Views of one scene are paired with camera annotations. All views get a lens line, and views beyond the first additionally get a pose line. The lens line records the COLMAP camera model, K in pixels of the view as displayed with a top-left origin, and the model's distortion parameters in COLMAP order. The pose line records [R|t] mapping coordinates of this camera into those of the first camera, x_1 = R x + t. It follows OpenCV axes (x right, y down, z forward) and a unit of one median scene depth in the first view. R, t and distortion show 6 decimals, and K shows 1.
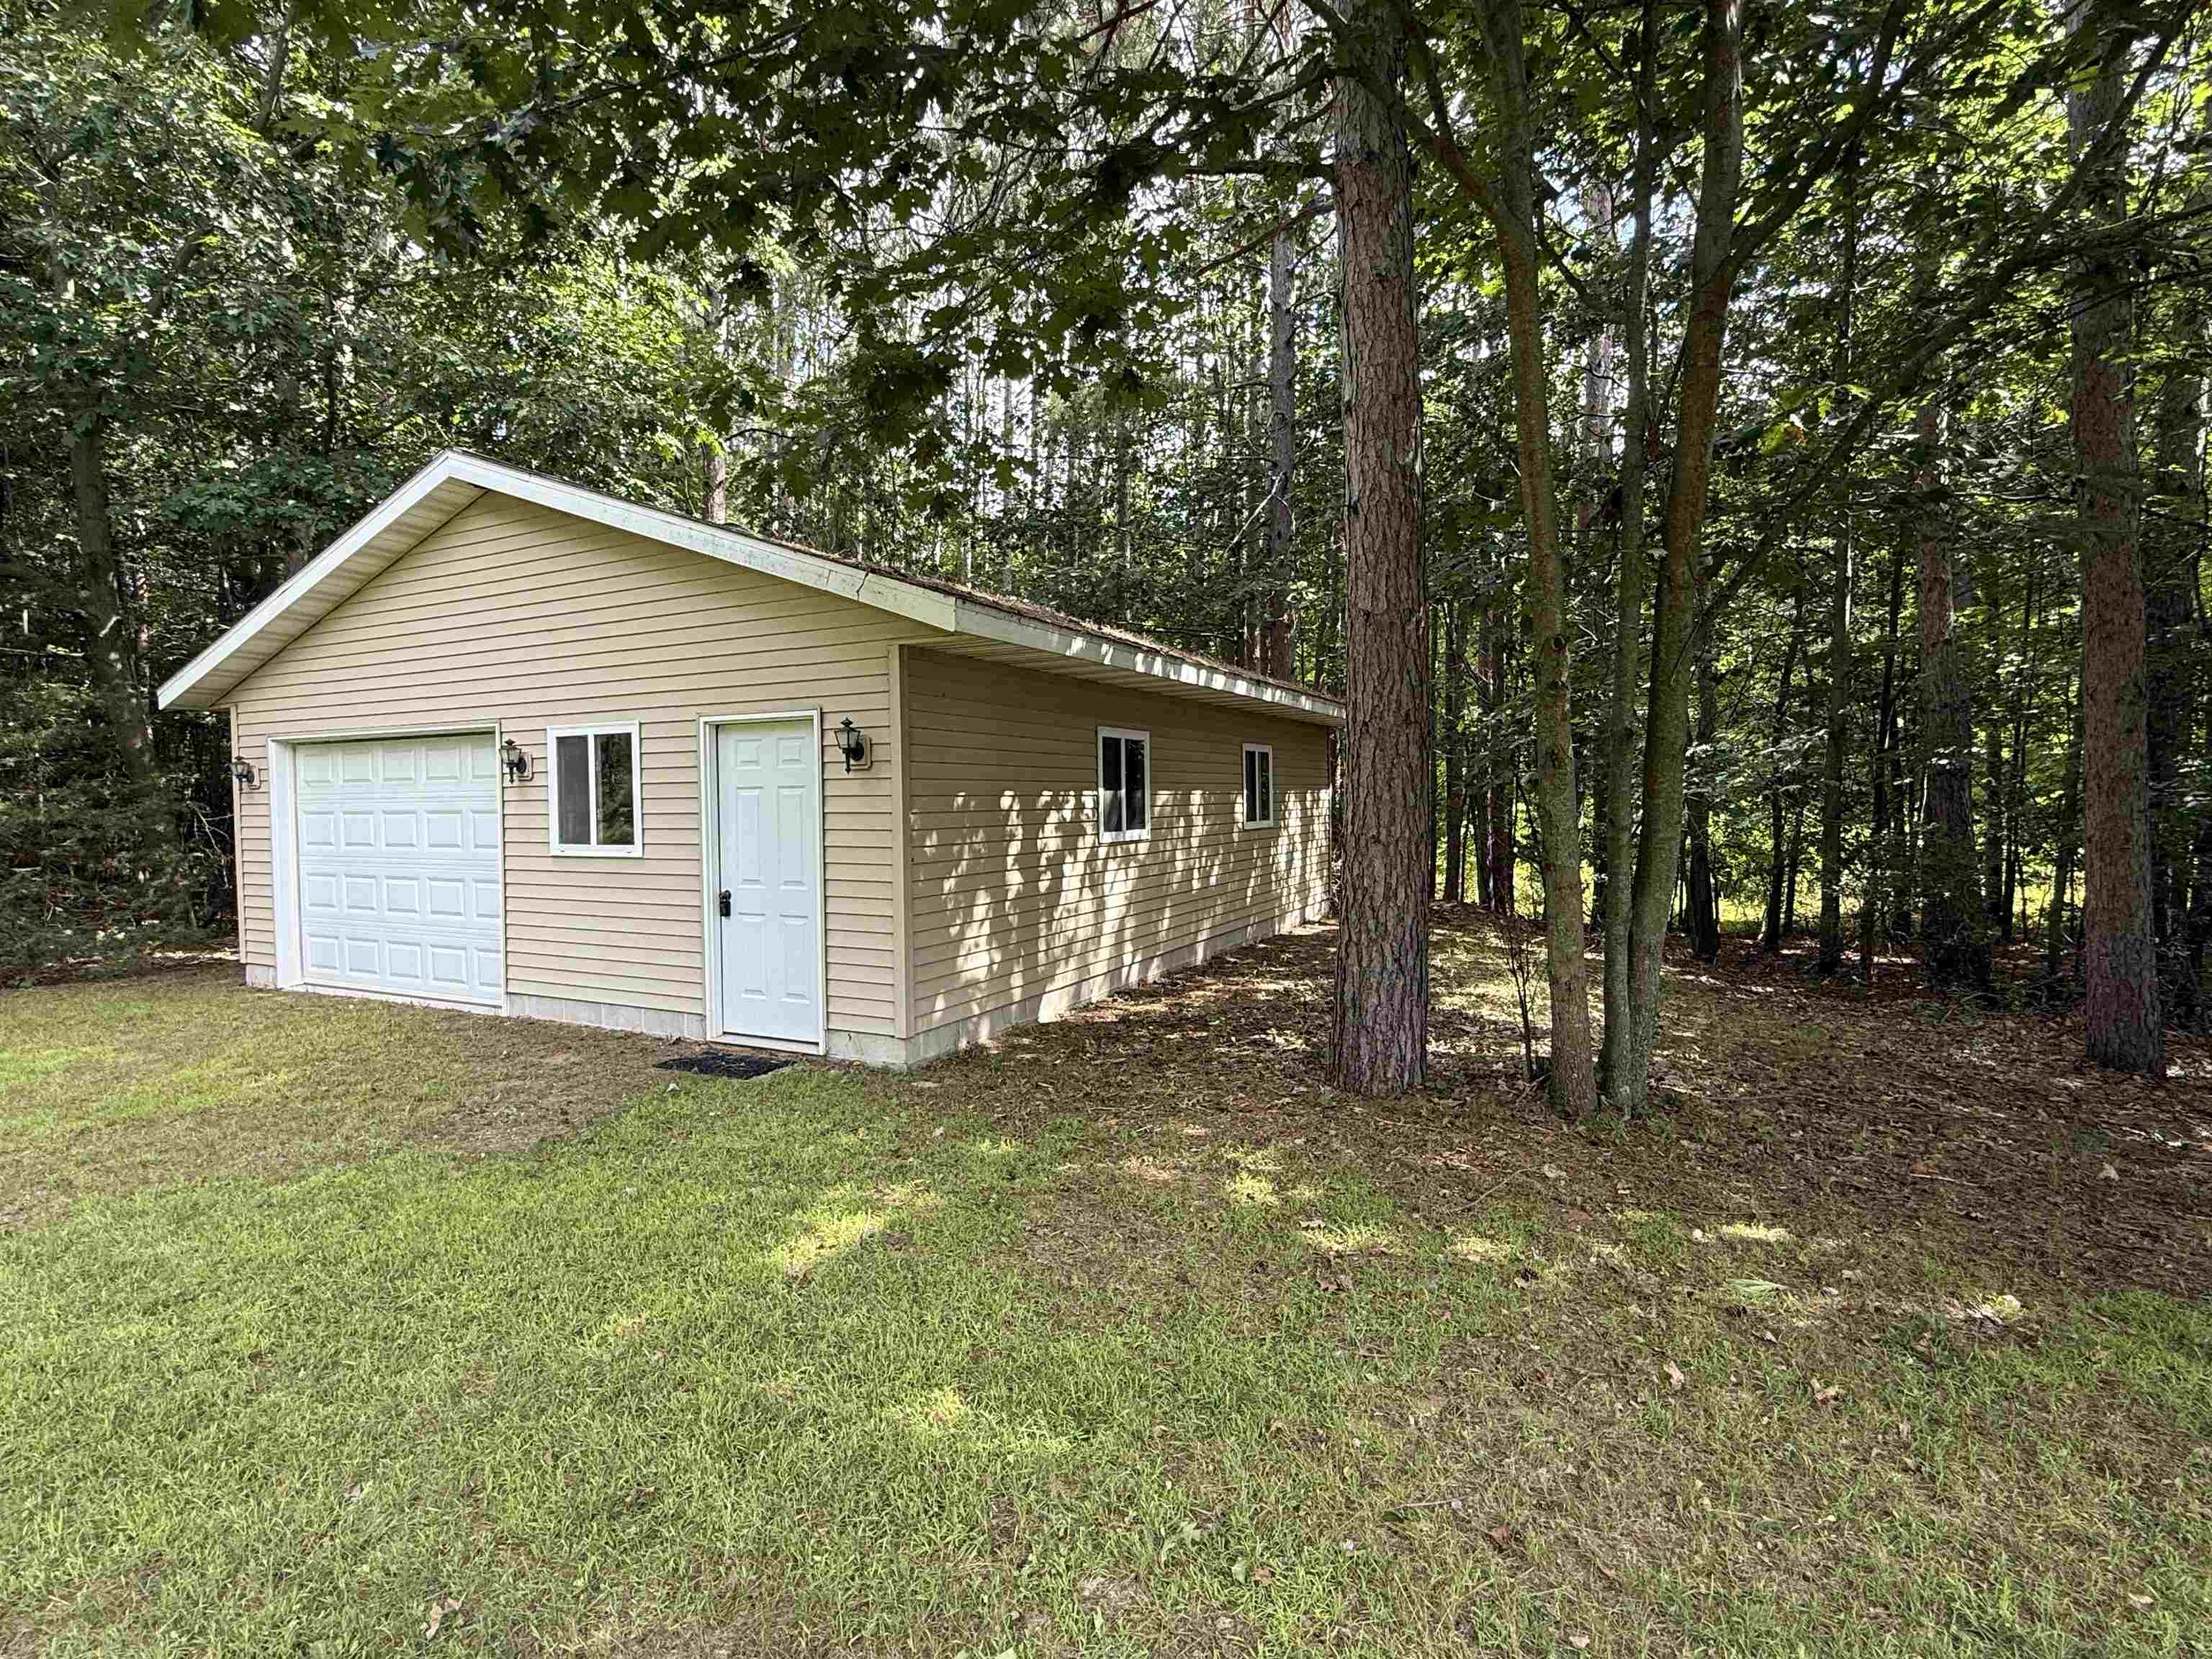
lens RADIAL K [[1097.1, 0, 1096.7], [0, 1097.1, 820.2], [0, 0, 1]] dist [0.002638, -0.000956]
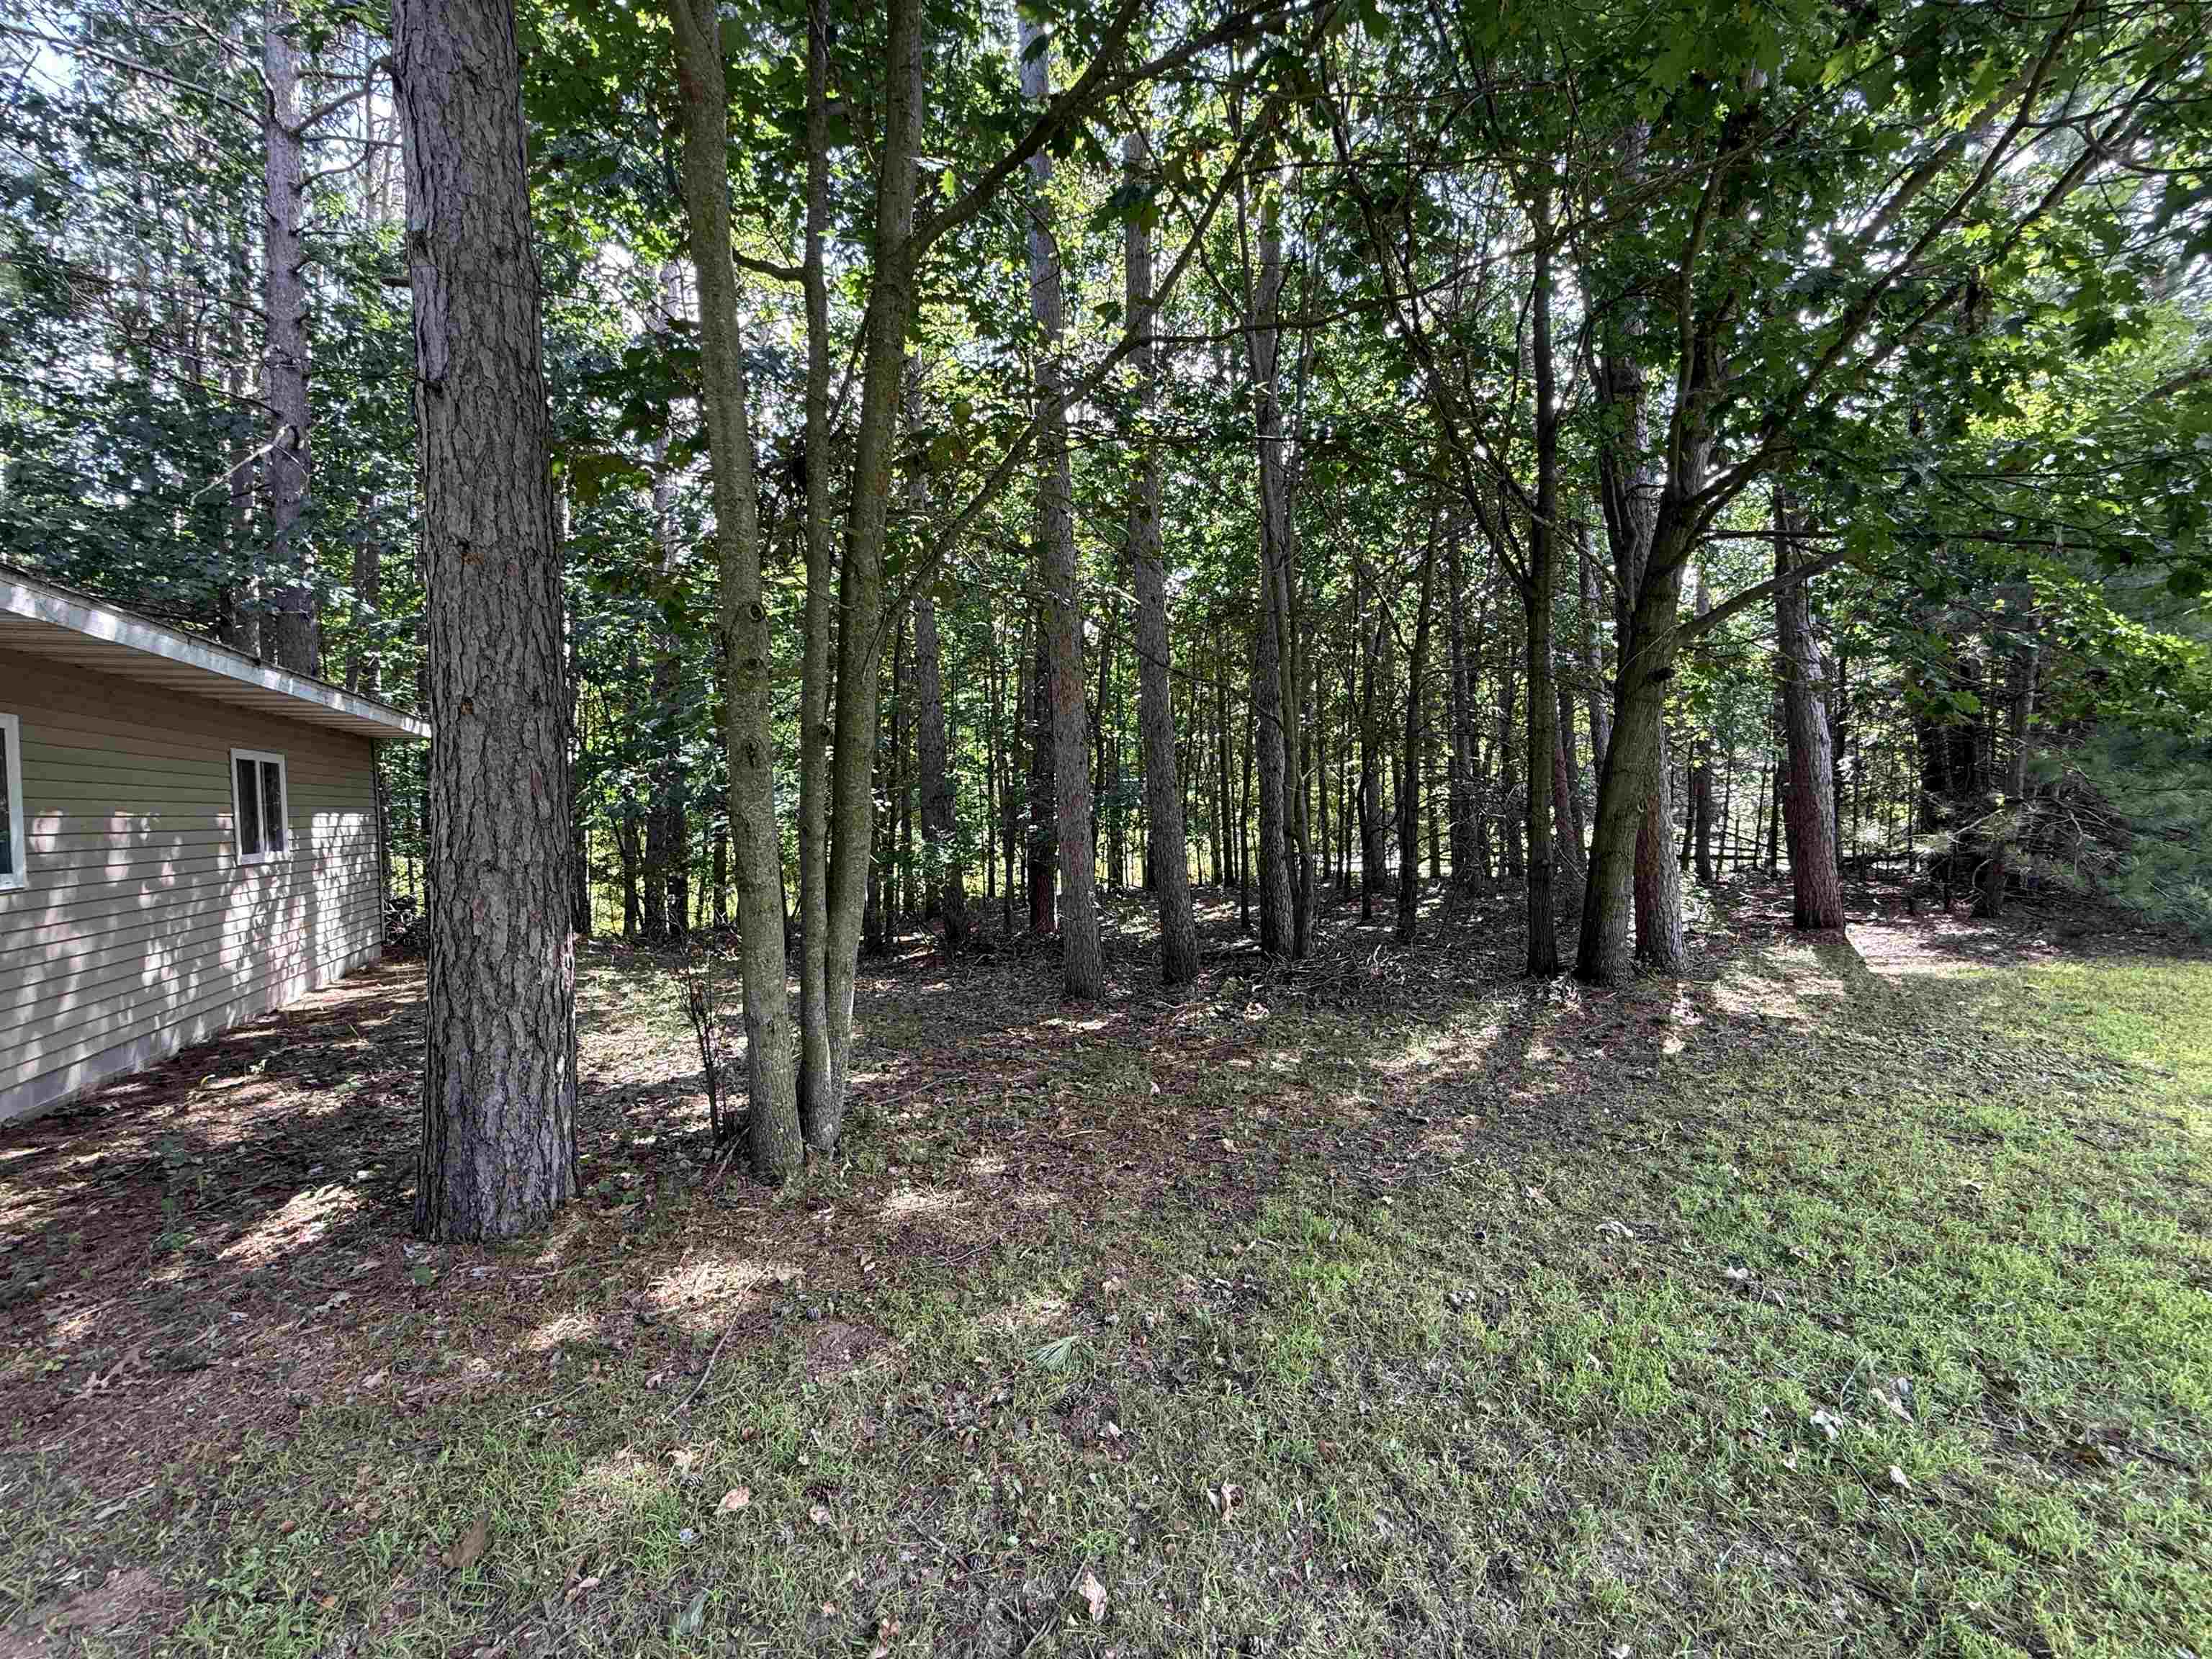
lens RADIAL K [[878.6, 0, 1106.7], [0, 878.6, 831.5], [0, 0, 1]] dist [-0.002307, -0.000135]
pose [[0.611593, -0.023298, 0.790830, 0.038035], [0.032166, 0.999472, 0.004568, 0.003793], [-0.790519, 0.022644, 0.612019, 0.251989]]
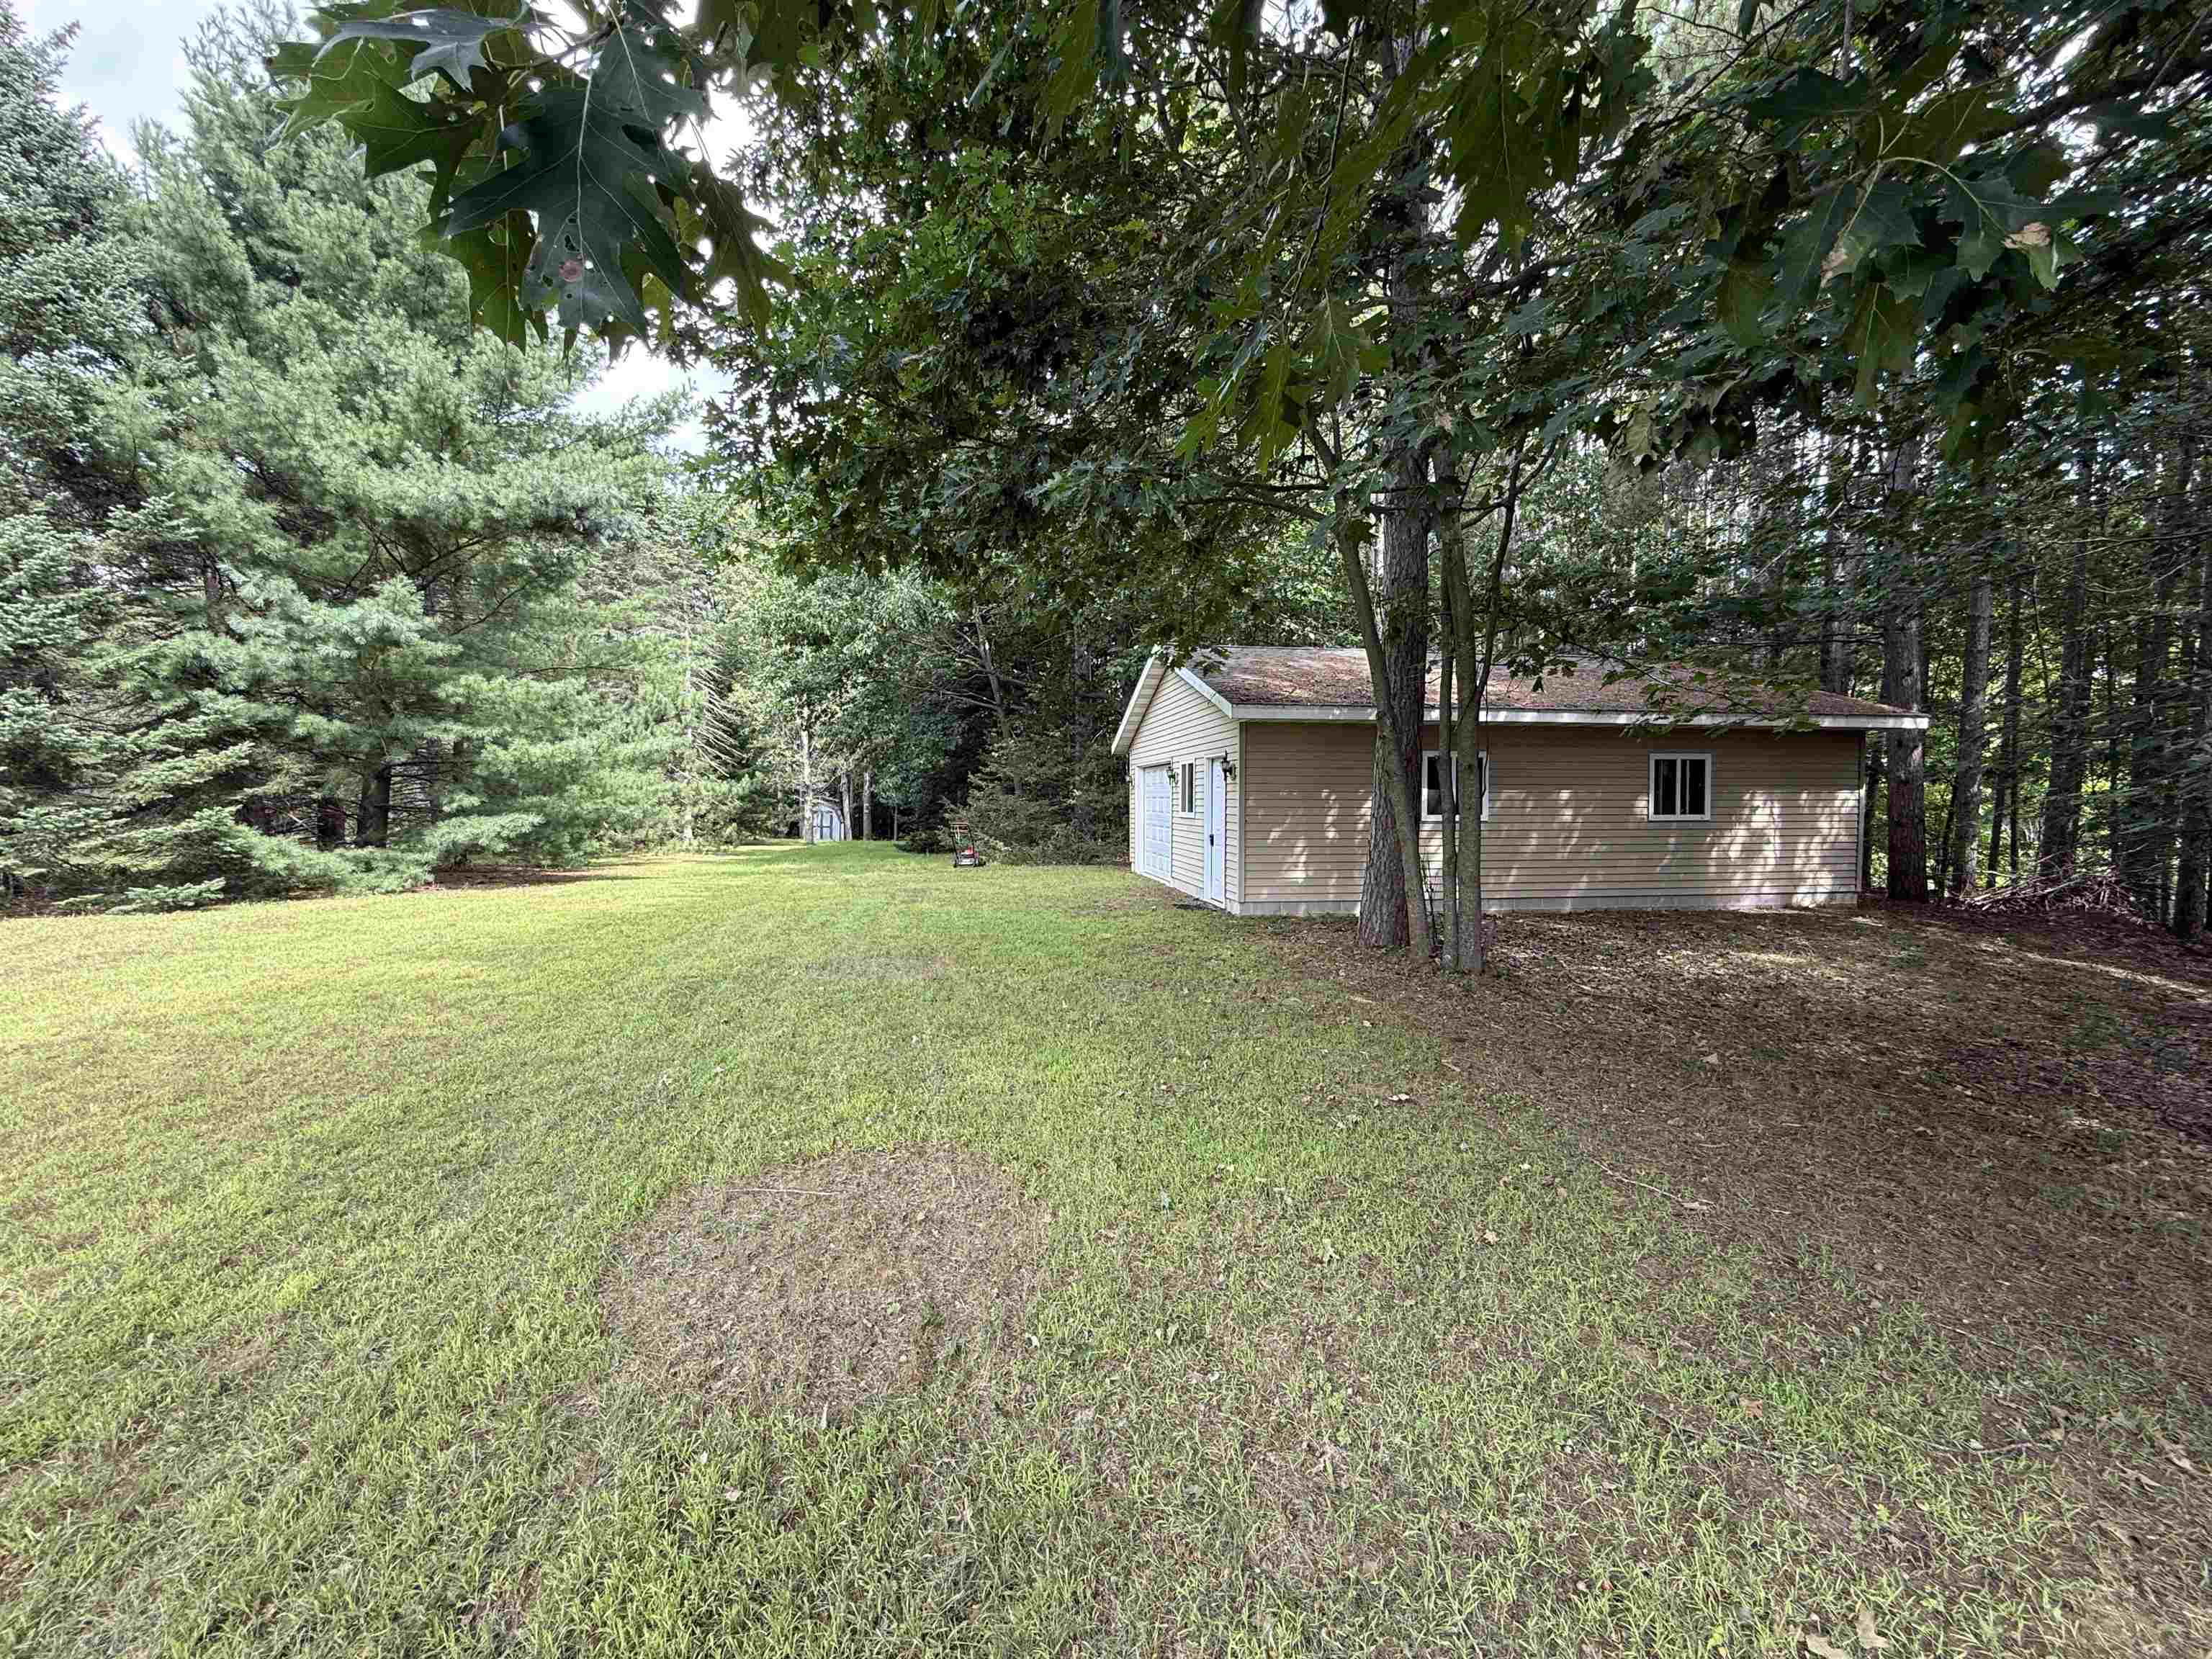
lens RADIAL K [[878.6, 0, 1111.8], [0, 878.6, 816.2], [0, 0, 1]] dist [-0.002307, -0.000135]
pose [[0.604253, 0.029088, -0.796261, 0.874628], [-0.027446, 0.999500, 0.015684, 0.007096], [0.796319, 0.012377, 0.604750, -0.208833]]
